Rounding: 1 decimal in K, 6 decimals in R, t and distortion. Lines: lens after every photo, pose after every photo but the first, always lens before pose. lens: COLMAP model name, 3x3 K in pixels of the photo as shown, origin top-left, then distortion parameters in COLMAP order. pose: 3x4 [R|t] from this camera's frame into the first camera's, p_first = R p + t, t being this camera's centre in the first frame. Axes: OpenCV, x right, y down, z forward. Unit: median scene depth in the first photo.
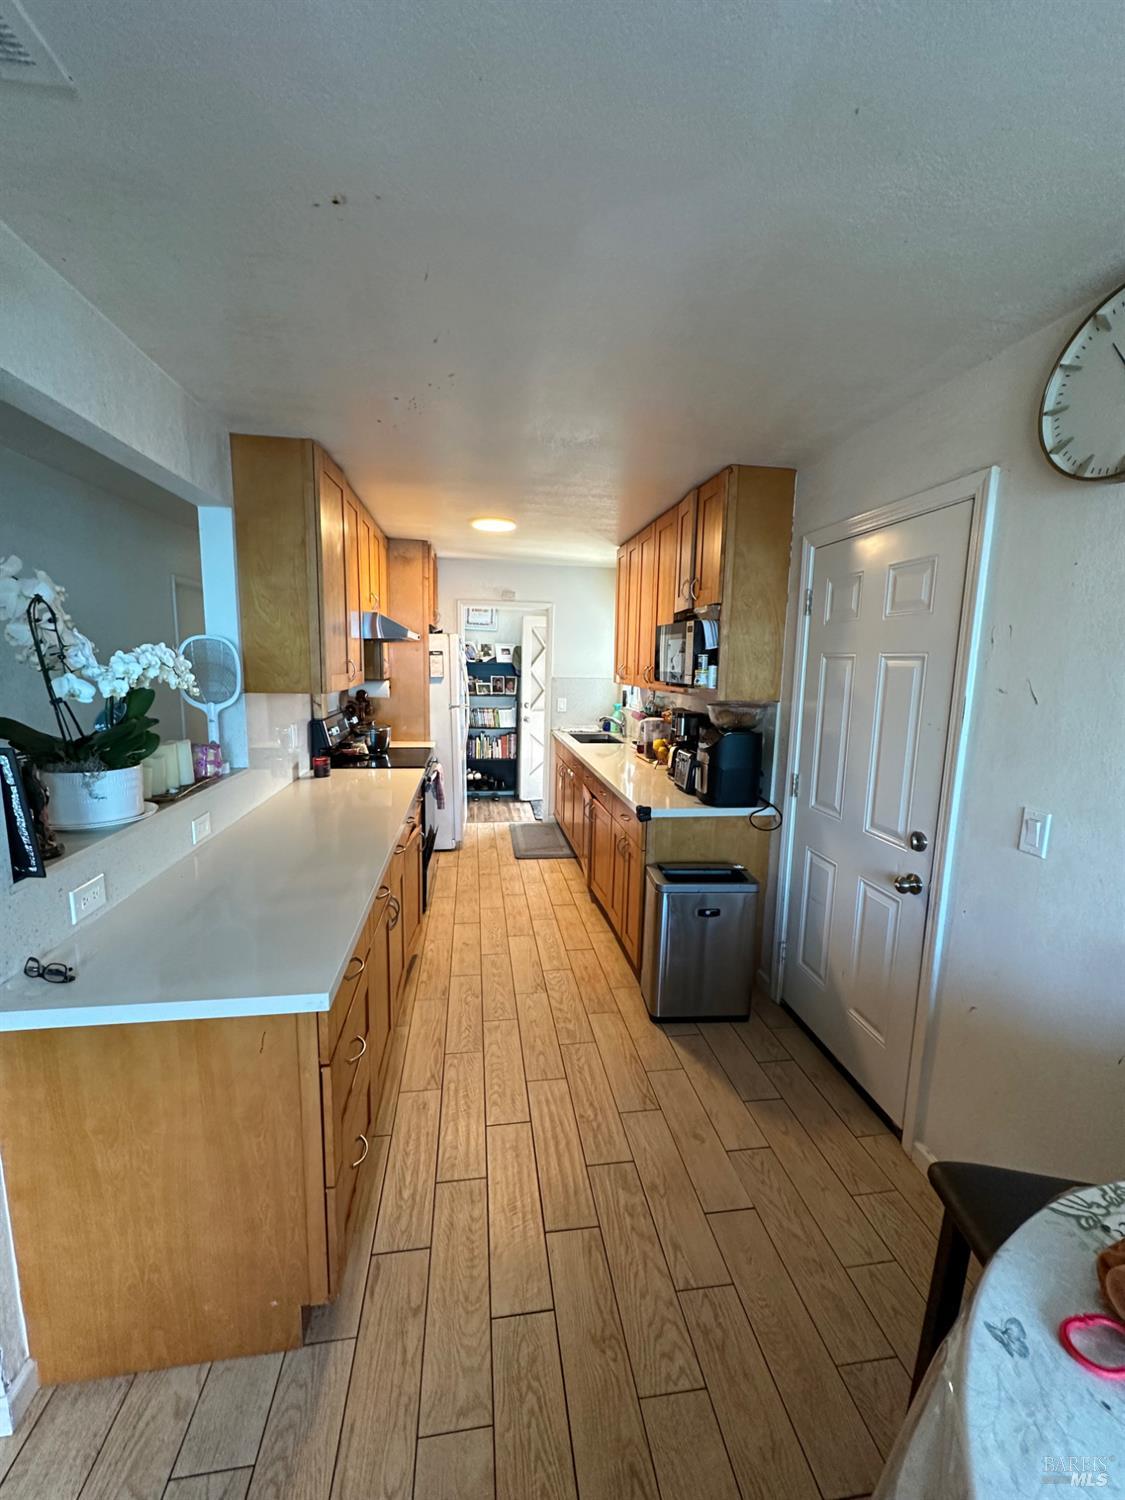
lens RADIAL K [[597.8, 0, 564.0], [0, 597.8, 748.8], [0, 0, 1]] dist [-0.004158, 0.001287]
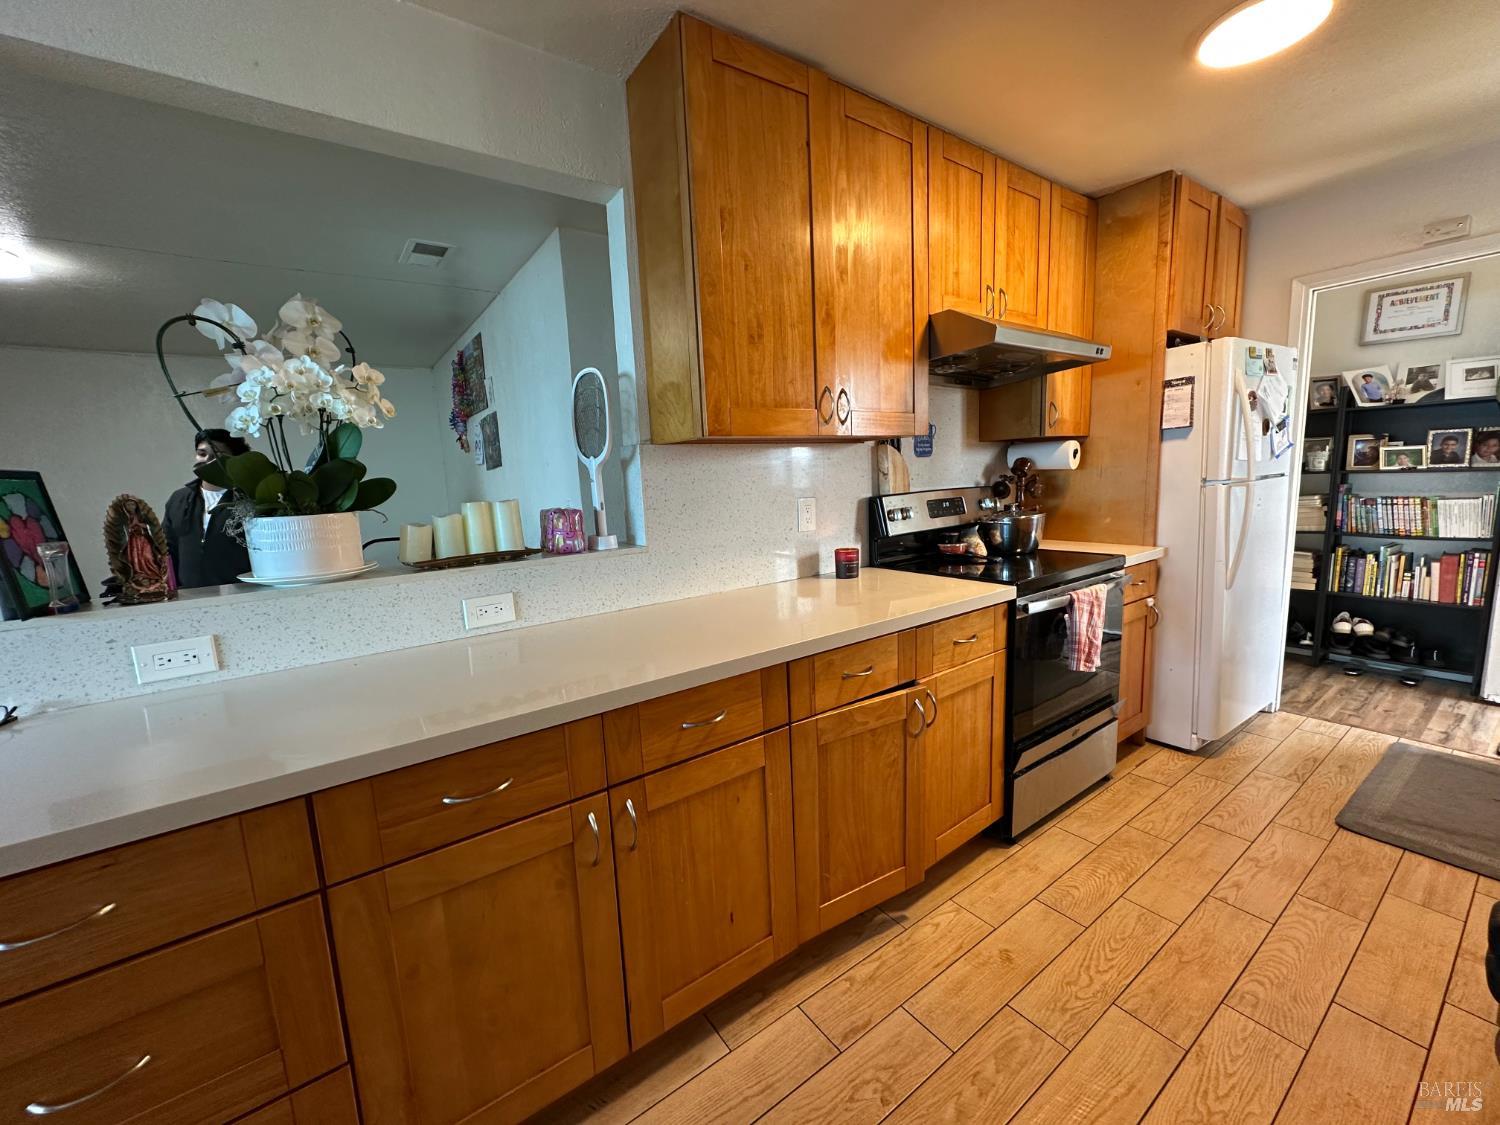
lens RADIAL K [[595.9, 0, 750.0], [0, 595.9, 562.5], [0, 0, 1]] dist [-0.000020, 0.000401]
pose [[0.449498, 0.086897, -0.889045, 0.115135], [-0.077749, 0.995286, 0.057971, -0.000432], [0.889891, 0.043065, 0.454135, 0.474943]]
